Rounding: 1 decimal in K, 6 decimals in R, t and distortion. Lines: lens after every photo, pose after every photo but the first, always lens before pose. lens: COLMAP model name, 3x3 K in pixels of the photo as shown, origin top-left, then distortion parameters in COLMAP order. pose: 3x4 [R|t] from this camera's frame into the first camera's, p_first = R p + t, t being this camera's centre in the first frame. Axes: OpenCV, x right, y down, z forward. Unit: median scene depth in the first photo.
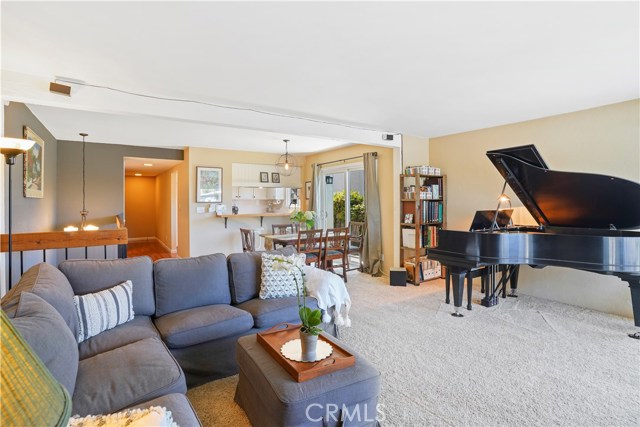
lens RADIAL K [[322.9, 0, 323.8], [0, 322.9, 206.4], [0, 0, 1]] dist [-0.068281, 0.028963]
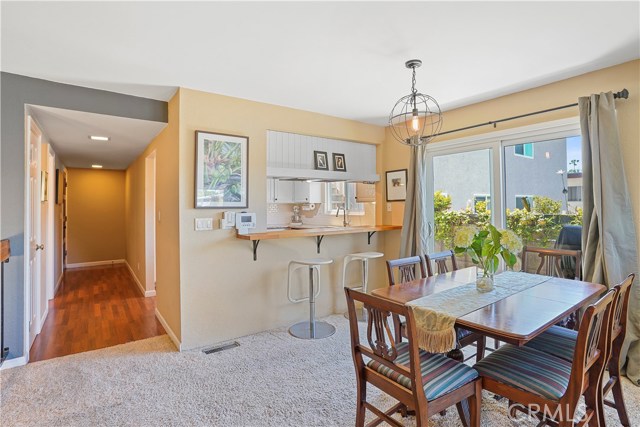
lens RADIAL K [[322.9, 0, 320.2], [0, 322.9, 206.9], [0, 0, 1]] dist [-0.068281, 0.028963]
pose [[0.999347, -0.004326, 0.035885, -0.222408], [0.004796, 0.999904, -0.013014, -0.006956], [-0.035825, 0.013177, 0.999271, 0.503945]]
